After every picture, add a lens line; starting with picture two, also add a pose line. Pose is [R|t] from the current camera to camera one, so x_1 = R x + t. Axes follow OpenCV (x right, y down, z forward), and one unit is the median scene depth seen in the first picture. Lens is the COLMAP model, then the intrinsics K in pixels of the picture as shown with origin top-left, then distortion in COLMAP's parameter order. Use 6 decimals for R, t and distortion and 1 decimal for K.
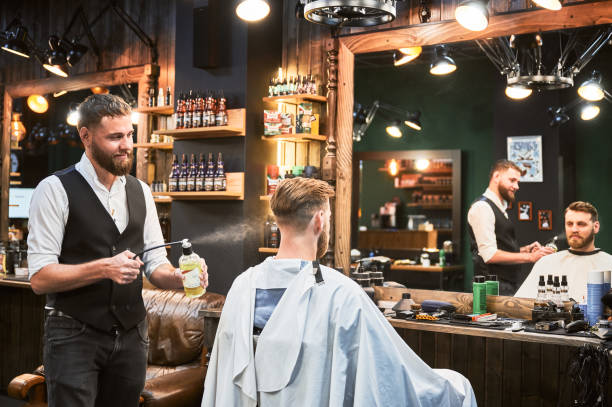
lens RADIAL K [[877.2, 0, 306.0], [0, 877.2, 203.5], [0, 0, 1]] dist [0.025526, 0.028766]
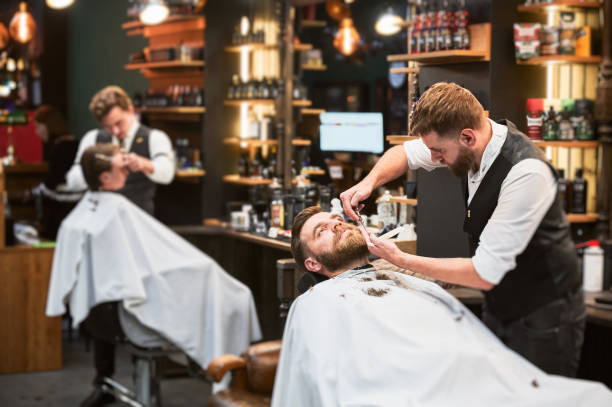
lens RADIAL K [[1306.8, 0, 306.0], [0, 1306.8, 203.5], [0, 0, 1]] dist [0.036412, -0.165536]
pose [[0.880527, 0.018544, -0.473632, 0.317653], [0.017622, 0.997263, 0.071806, -0.038668], [0.473667, -0.071574, 0.877791, -0.052755]]
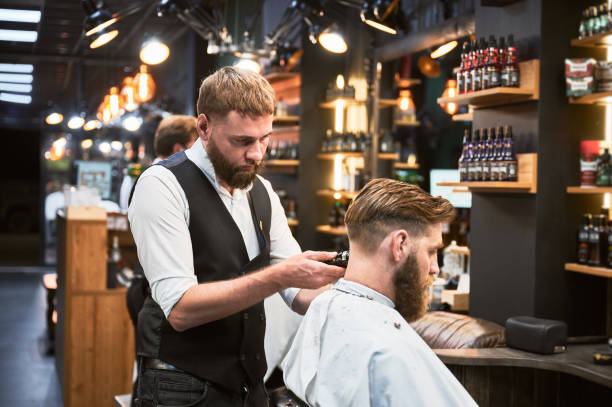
lens RADIAL K [[1077.4, 0, 306.0], [0, 1077.4, 203.5], [0, 0, 1]] dist [0.053778, -0.143219]
pose [[0.792478, 0.004846, -0.609882, 0.297573], [0.009521, 0.999748, 0.020314, -0.014953], [0.609826, -0.021905, 0.792232, 0.221877]]
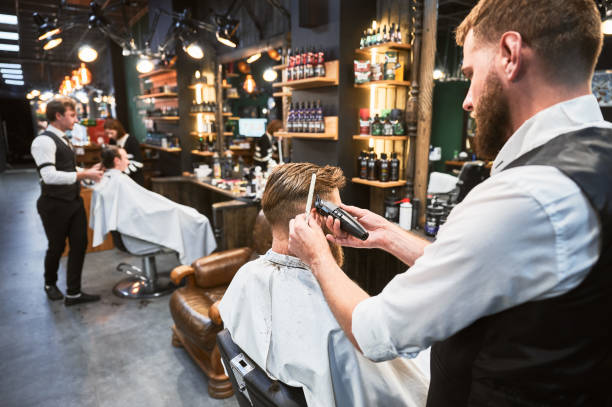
lens RADIAL K [[415.2, 0, 306.0], [0, 415.2, 203.5], [0, 0, 1]] dist [0.008983, -0.001743]
pose [[0.943814, 0.045788, -0.327291, 0.078397], [0.023460, 0.978574, 0.204556, -0.036031], [0.329645, -0.200741, 0.922517, 0.437561]]
